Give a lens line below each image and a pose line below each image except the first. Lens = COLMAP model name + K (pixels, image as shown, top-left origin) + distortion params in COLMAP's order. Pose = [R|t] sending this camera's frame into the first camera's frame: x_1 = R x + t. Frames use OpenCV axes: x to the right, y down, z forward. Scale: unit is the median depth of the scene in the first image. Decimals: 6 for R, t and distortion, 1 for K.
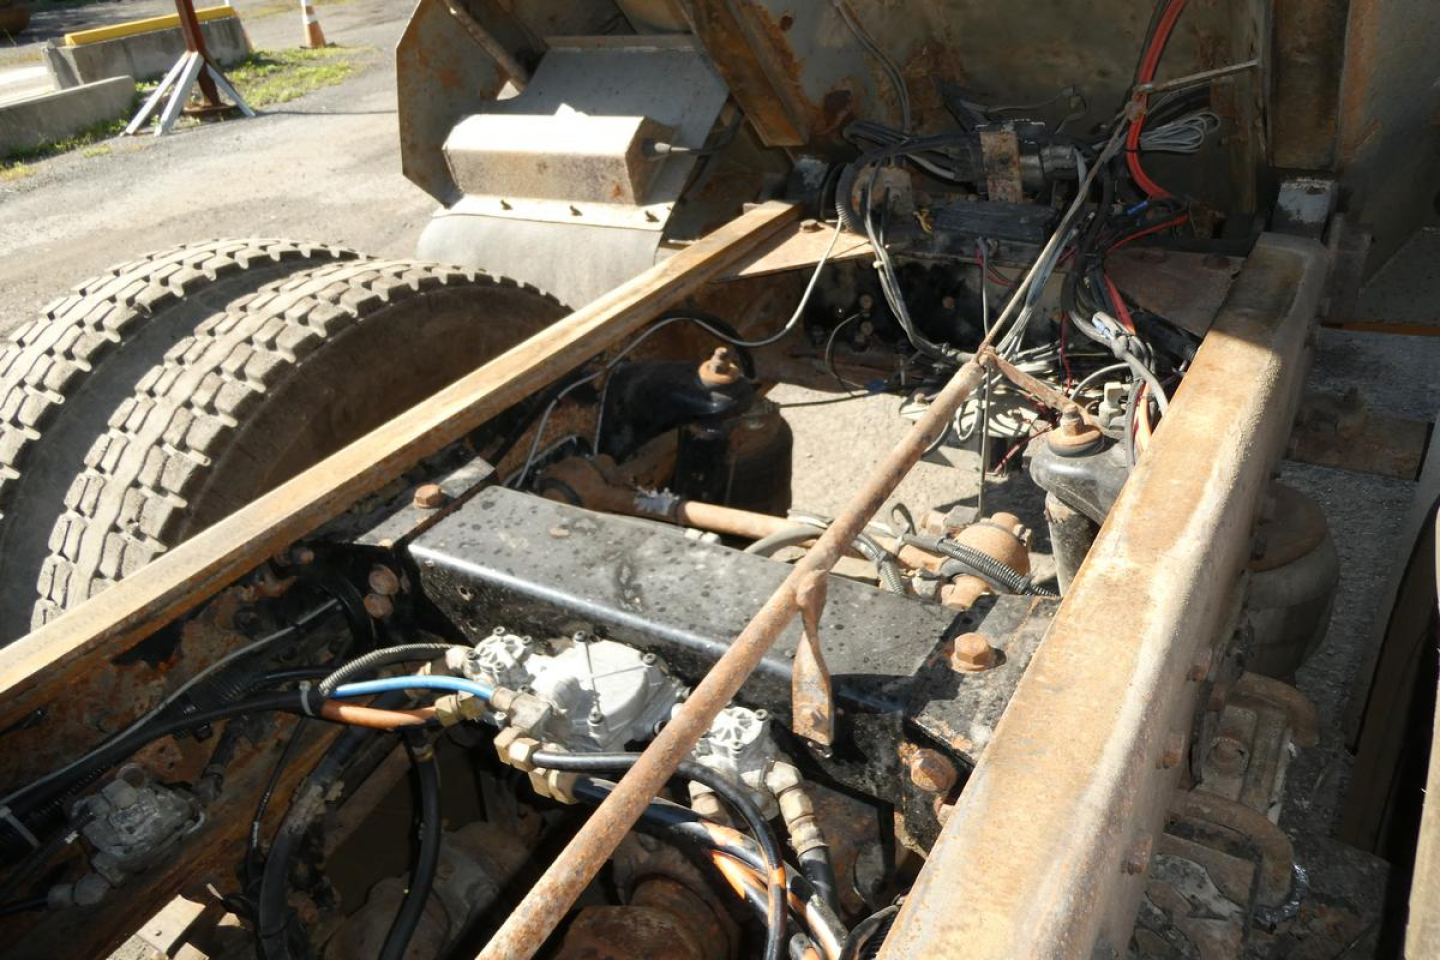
lens RADIAL K [[1029.3, 0, 728.2], [0, 1029.3, 477.0], [0, 0, 1]] dist [-0.008834, 0.022634]
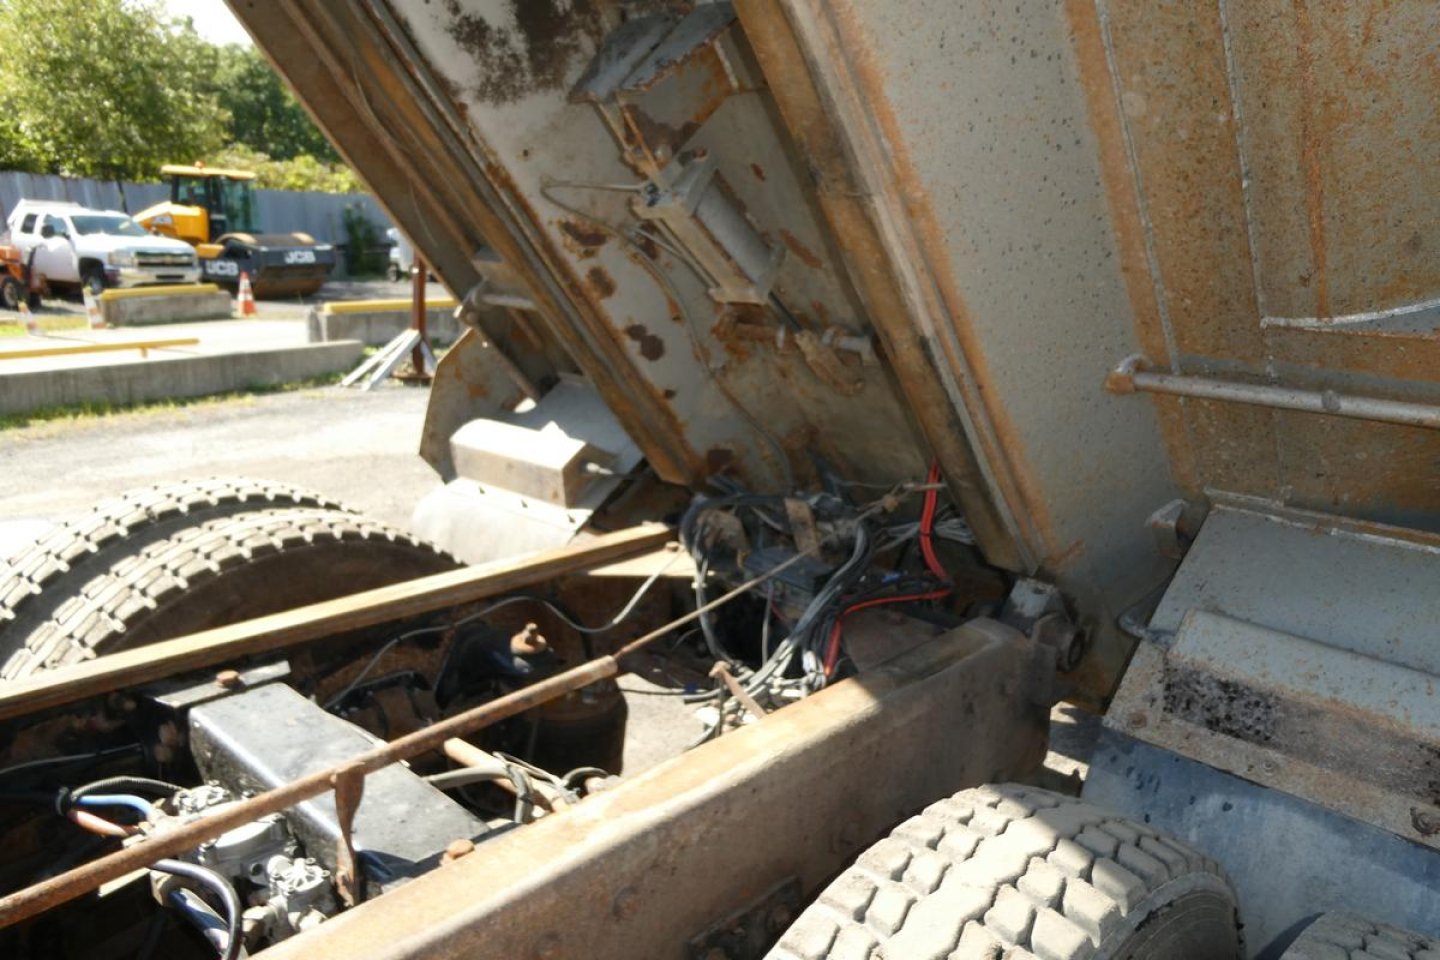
lens RADIAL K [[1029.3, 0, 728.2], [0, 1029.3, 477.0], [0, 0, 1]] dist [-0.008834, 0.022634]
pose [[0.971283, 0.167442, -0.169034, 0.368266], [-0.210005, 0.937263, -0.278273, 0.005158], [0.111835, 0.305780, 0.945511, -0.195431]]
